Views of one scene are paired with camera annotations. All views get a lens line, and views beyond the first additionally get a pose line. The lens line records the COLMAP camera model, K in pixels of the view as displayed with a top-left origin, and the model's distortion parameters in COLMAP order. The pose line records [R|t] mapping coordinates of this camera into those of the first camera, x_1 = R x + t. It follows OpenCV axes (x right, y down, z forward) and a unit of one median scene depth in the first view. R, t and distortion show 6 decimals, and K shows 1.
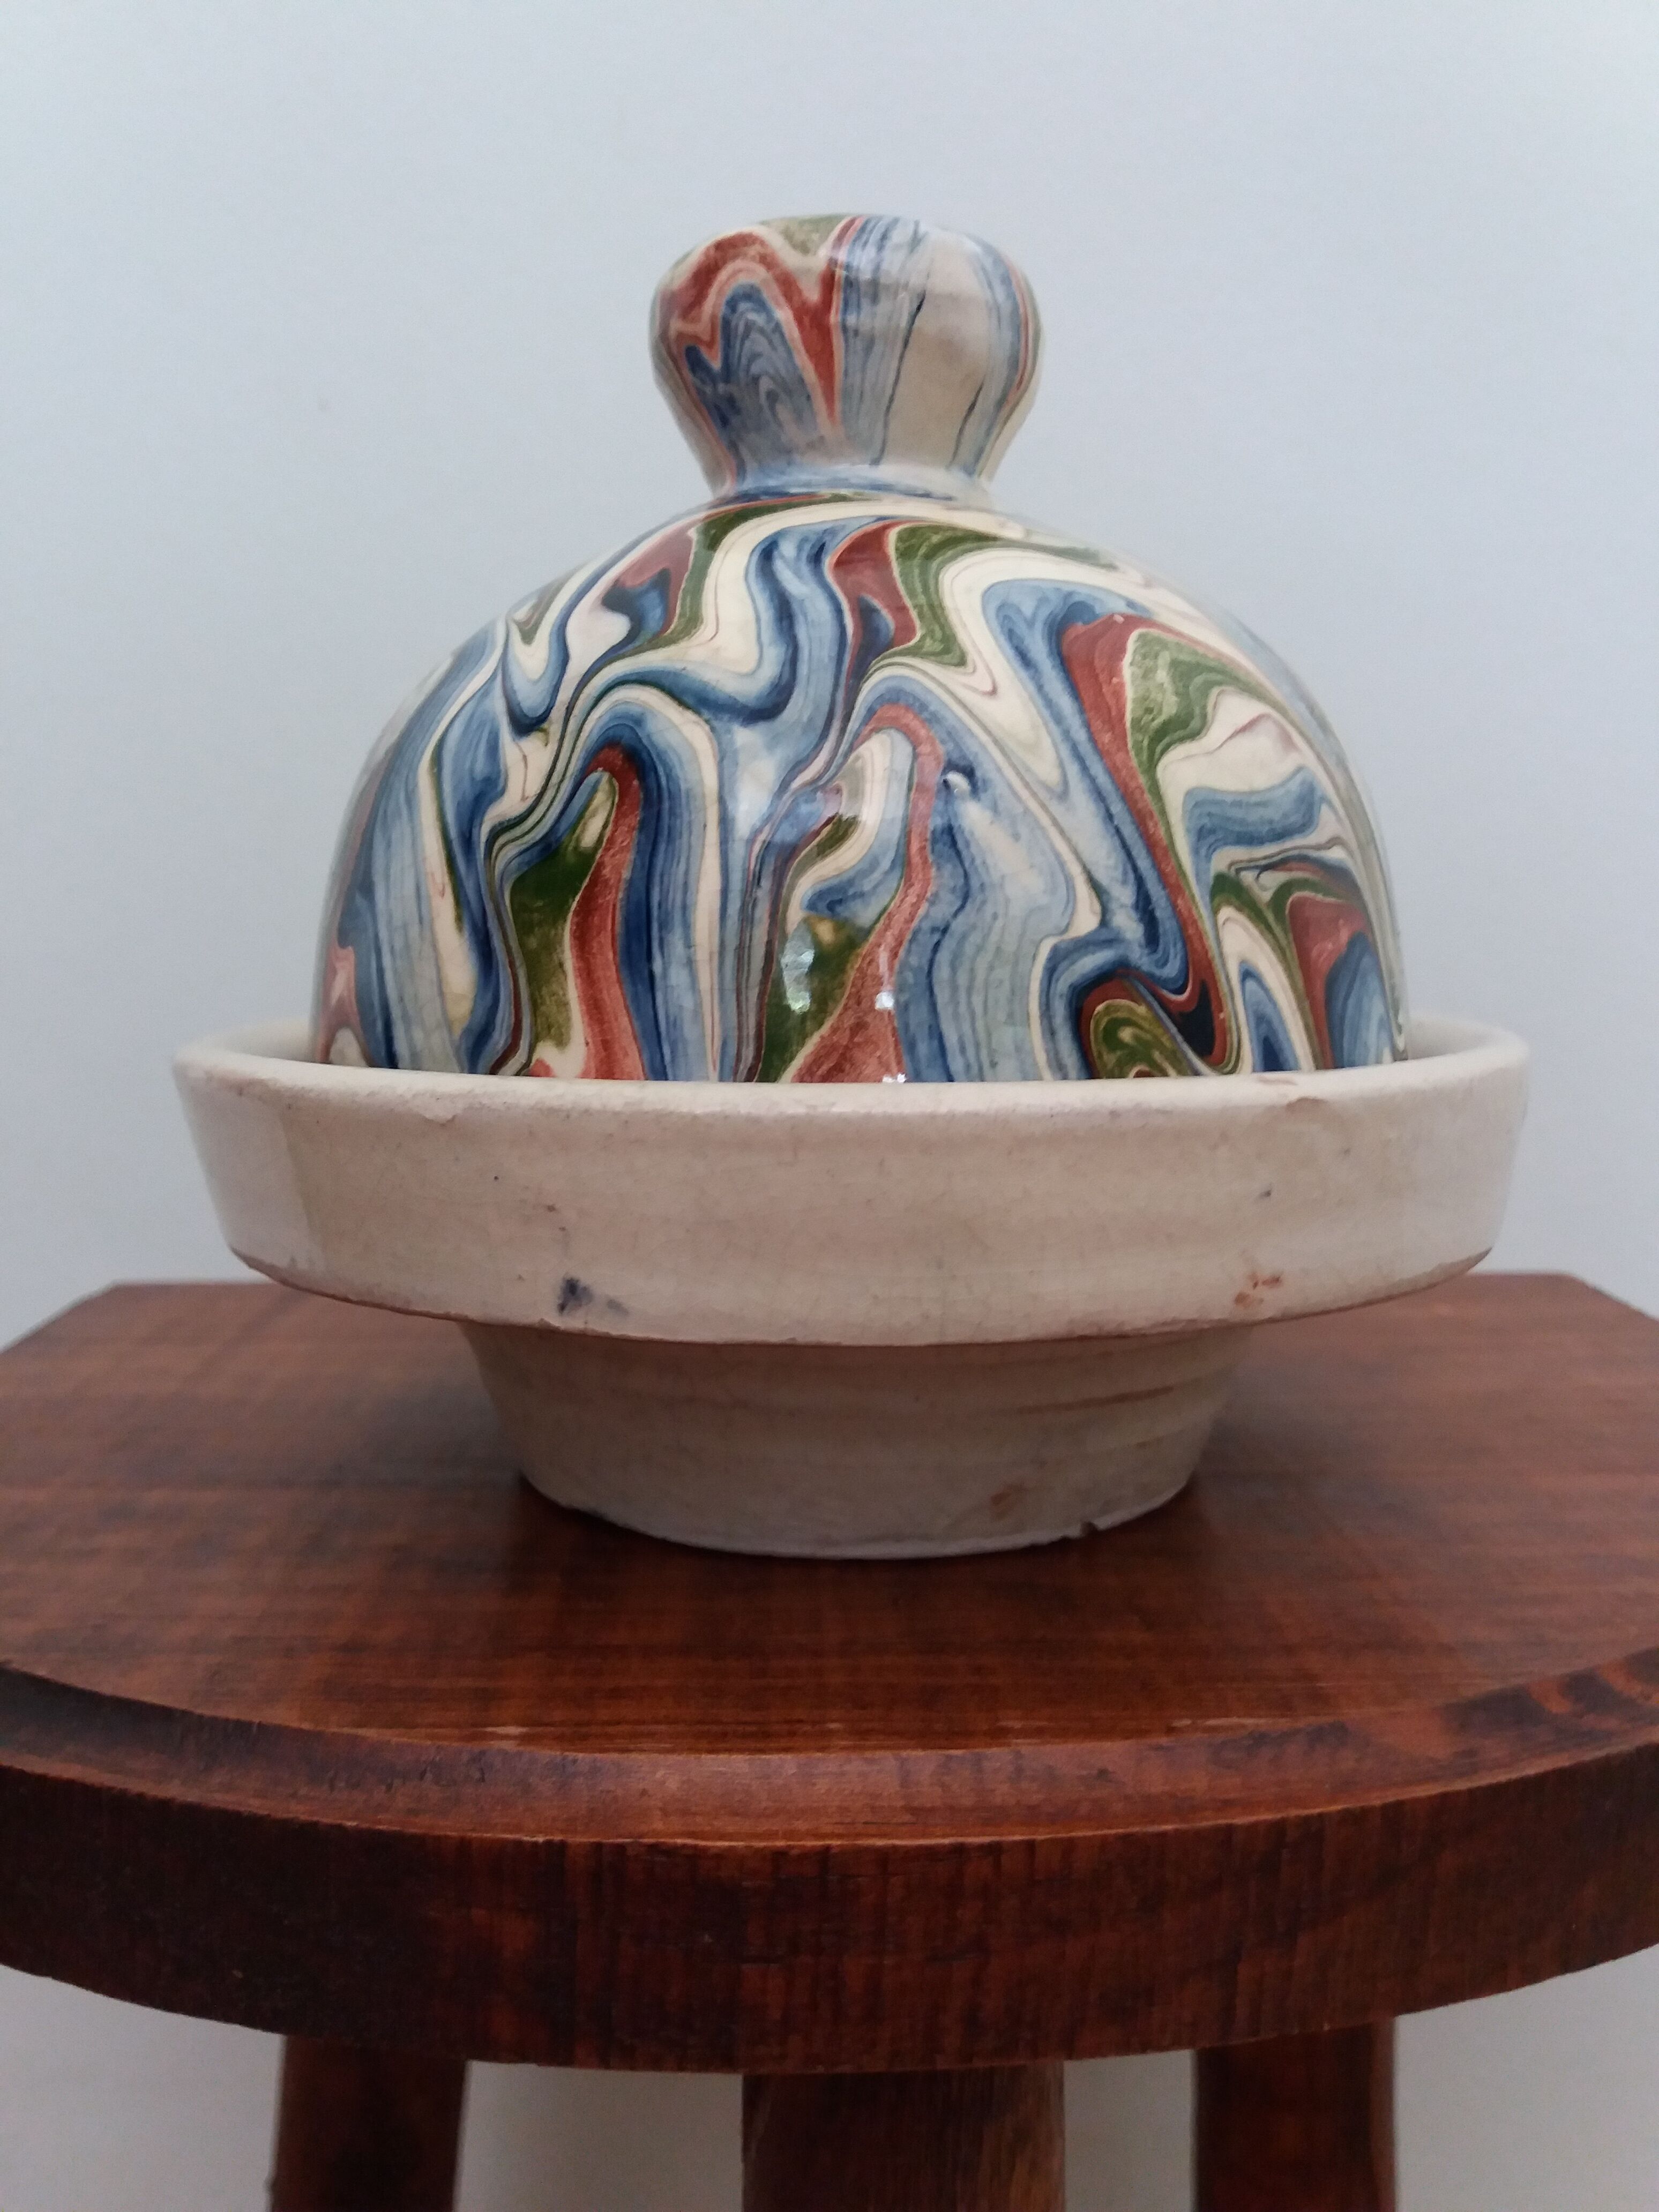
lens RADIAL K [[1859.0, 0, 829.5], [0, 1859.0, 1106.0], [0, 0, 1]] dist [0.231179, -0.862803]
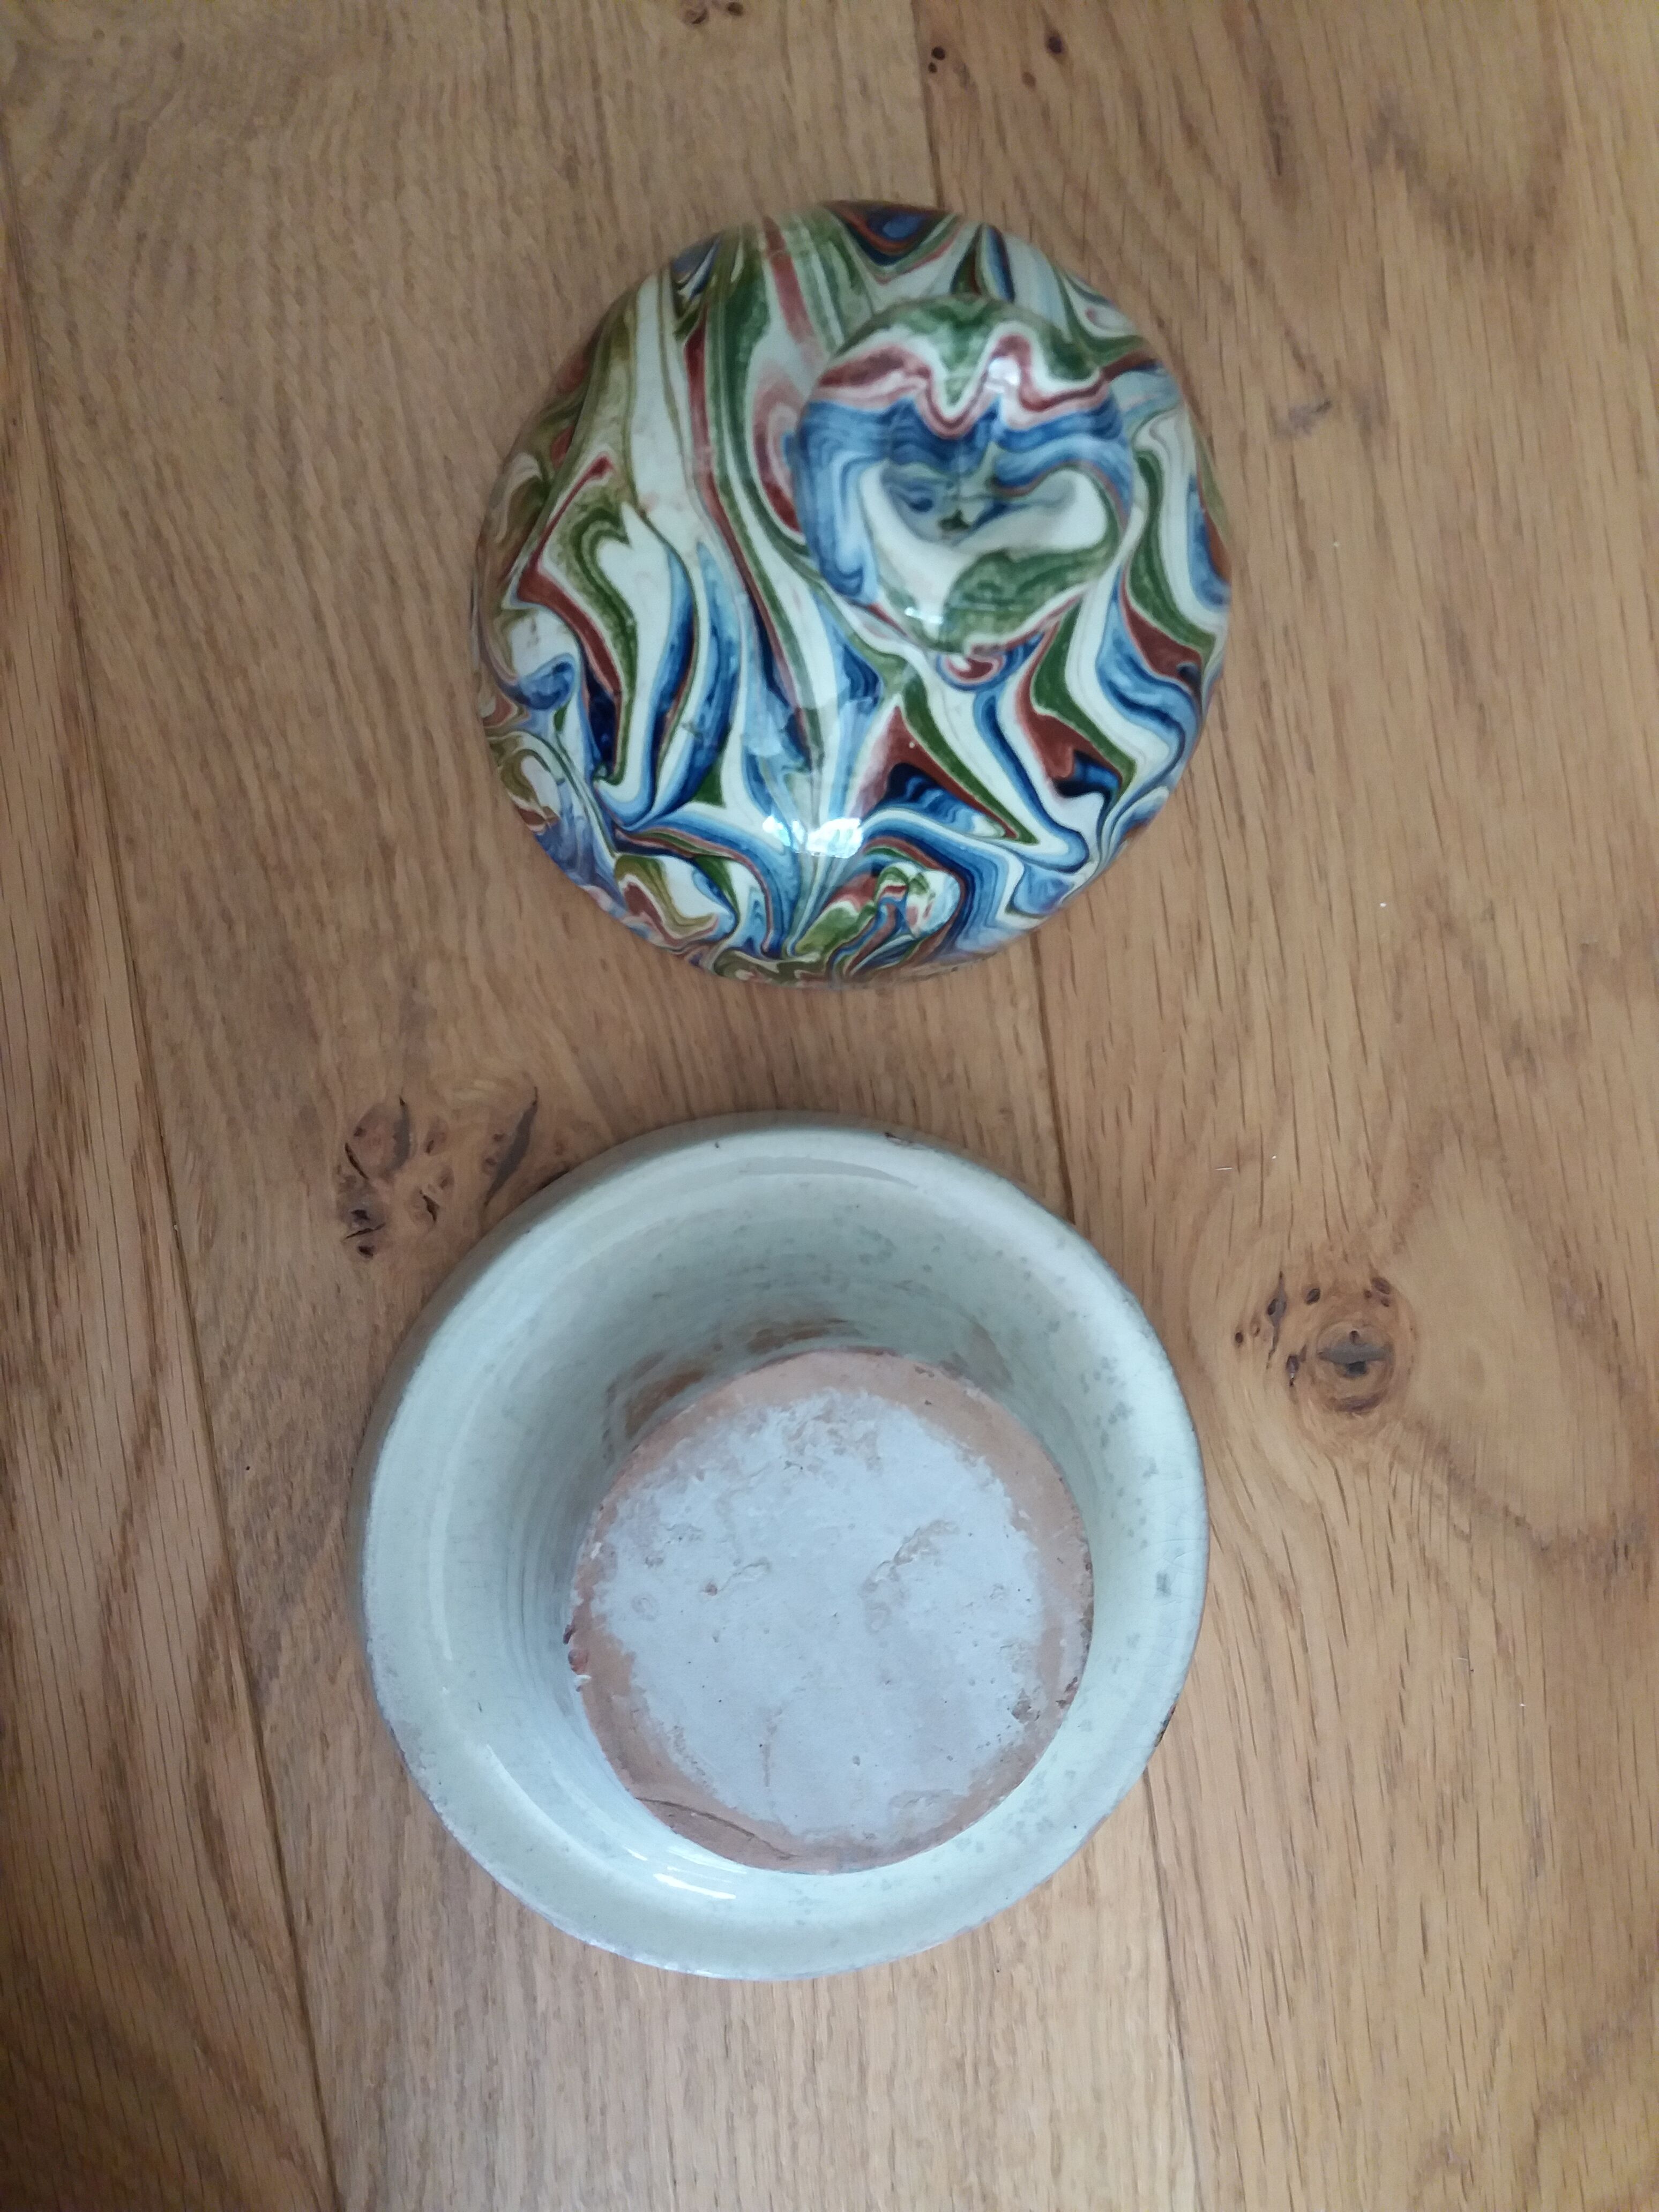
lens RADIAL K [[1827.3, 0, 829.5], [0, 1827.3, 1106.0], [0, 0, 1]] dist [0.213938, -0.519290]
pose [[0.358064, -0.932238, 0.052173, -0.550312], [-0.072749, 0.027853, 0.996961, -1.912231], [-0.930859, -0.360772, -0.057846, 1.266406]]
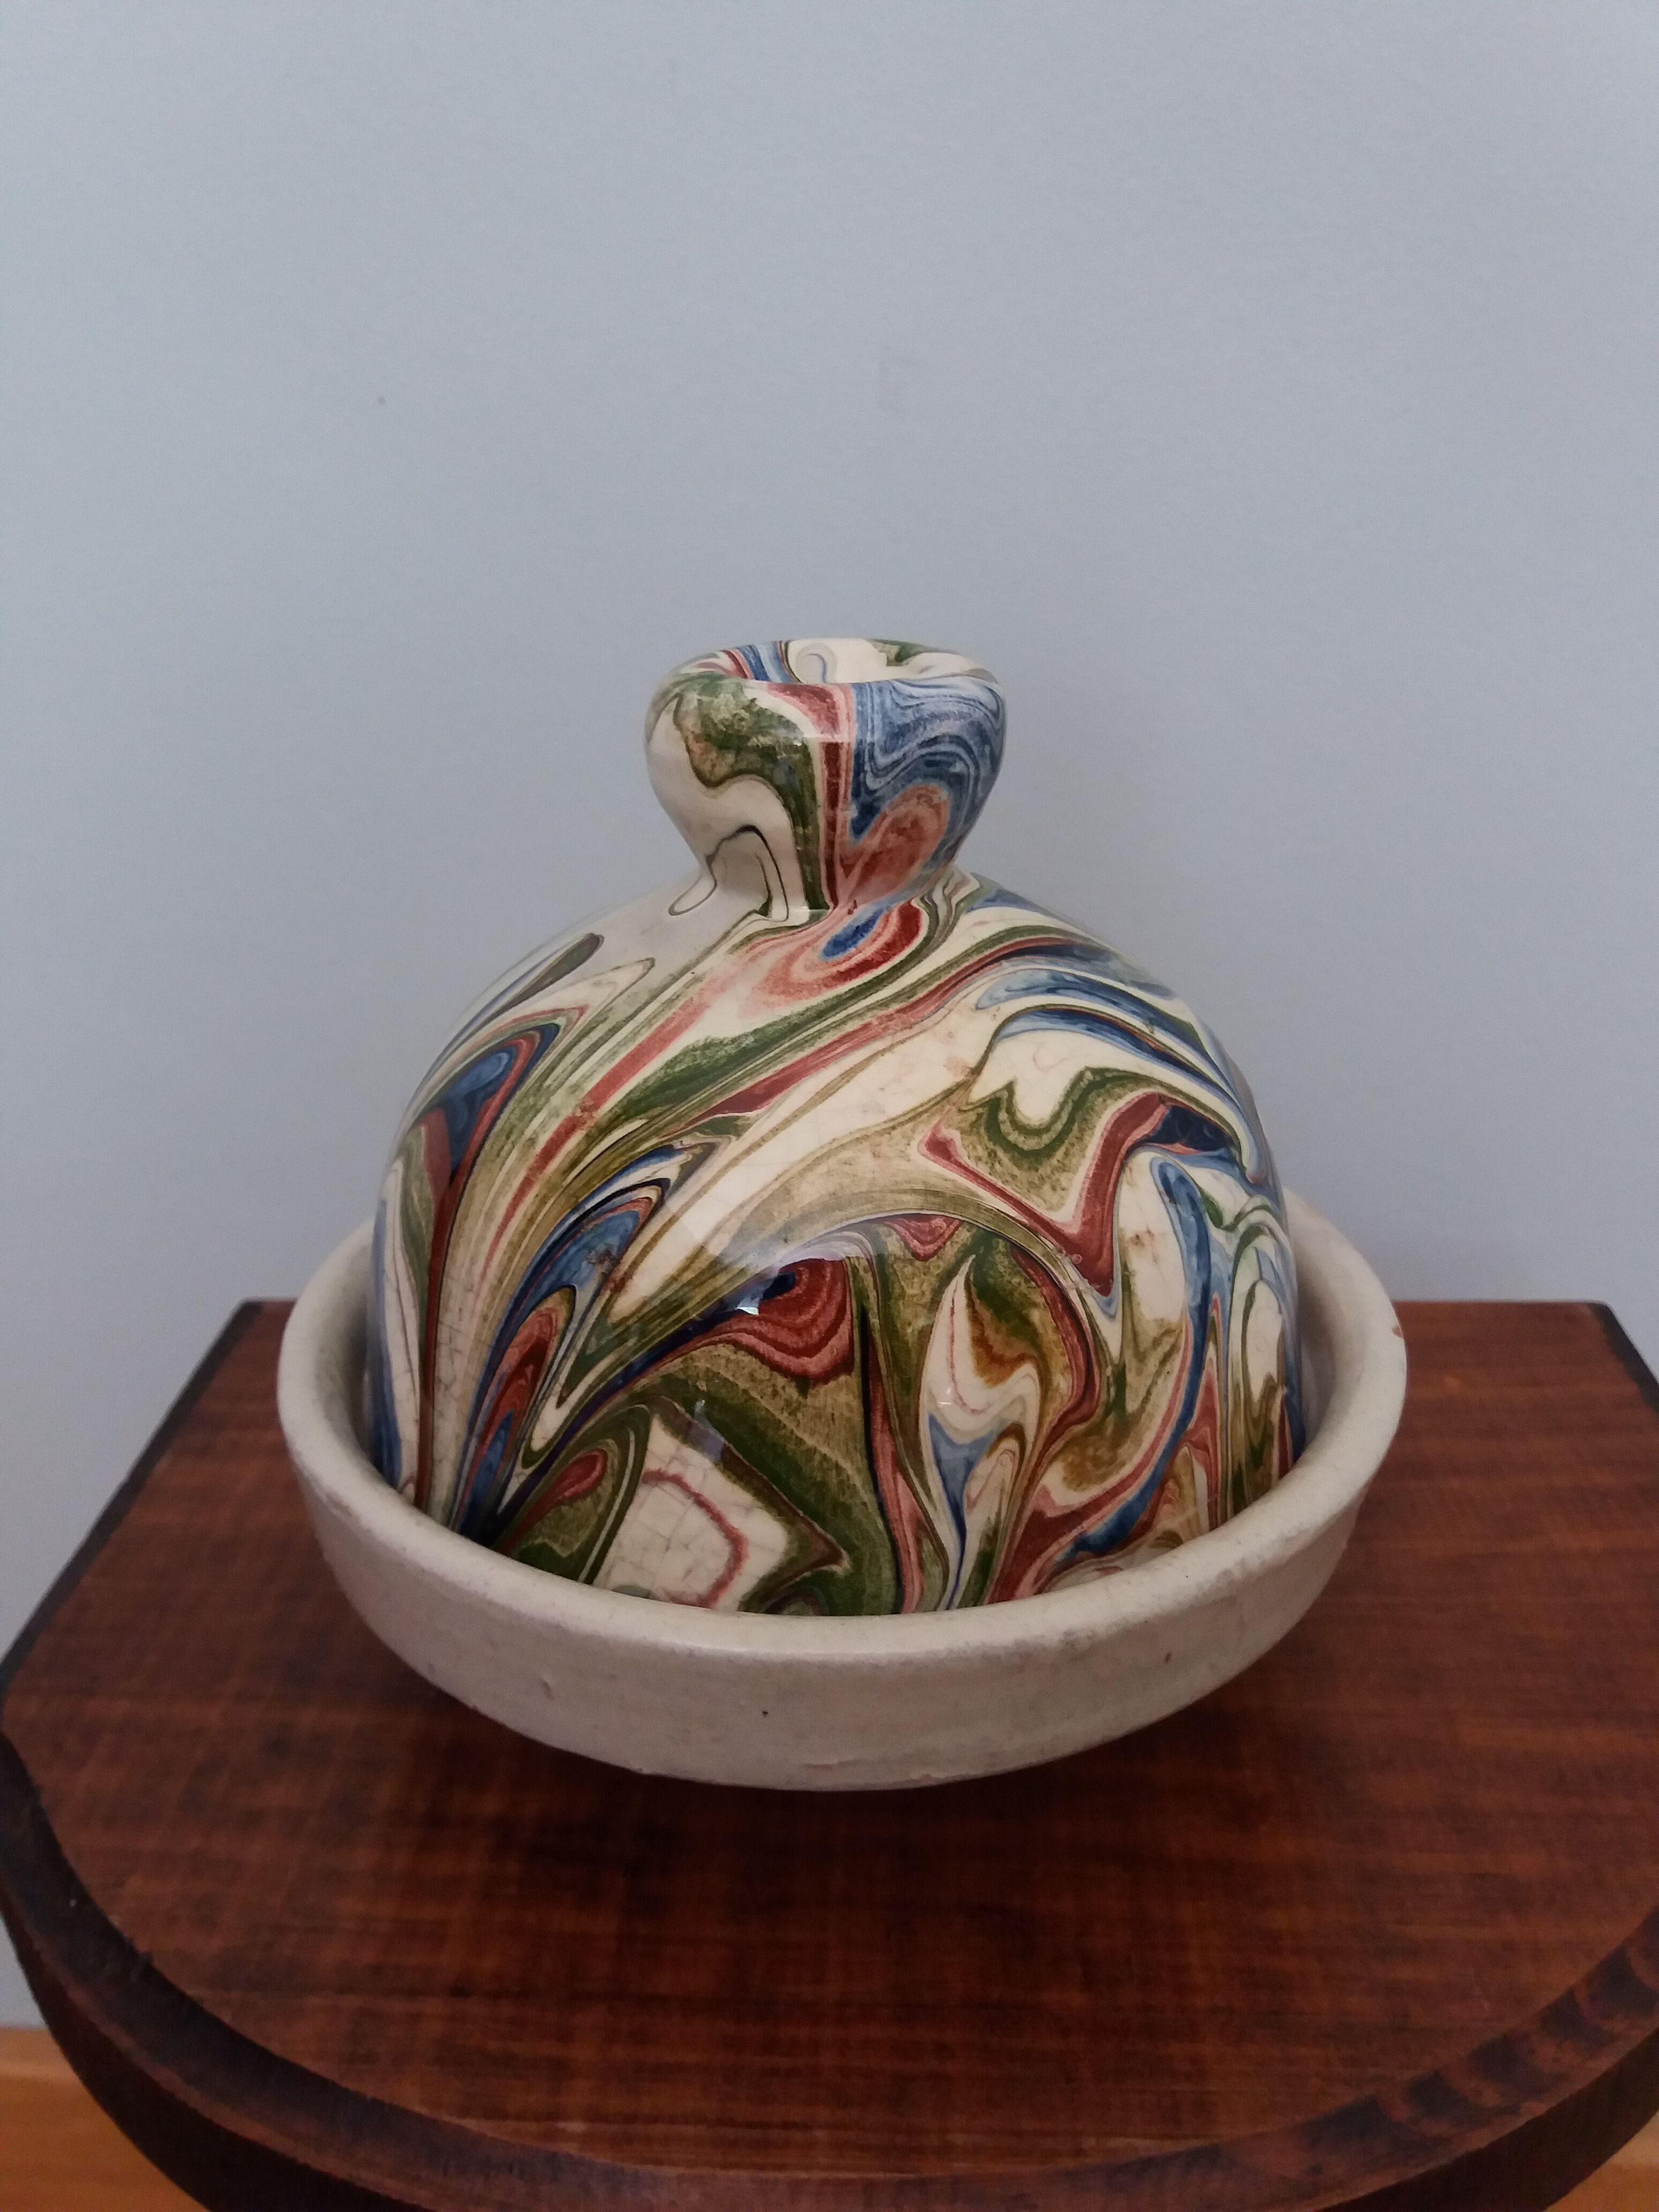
lens RADIAL K [[1859.0, 0, 829.5], [0, 1859.0, 1106.0], [0, 0, 1]] dist [0.231179, -0.862803]
pose [[-0.994506, 0.059732, -0.085968, 0.144158], [0.008876, 0.866386, 0.499296, -0.958457], [0.104306, 0.495790, -0.862156, 2.577200]]
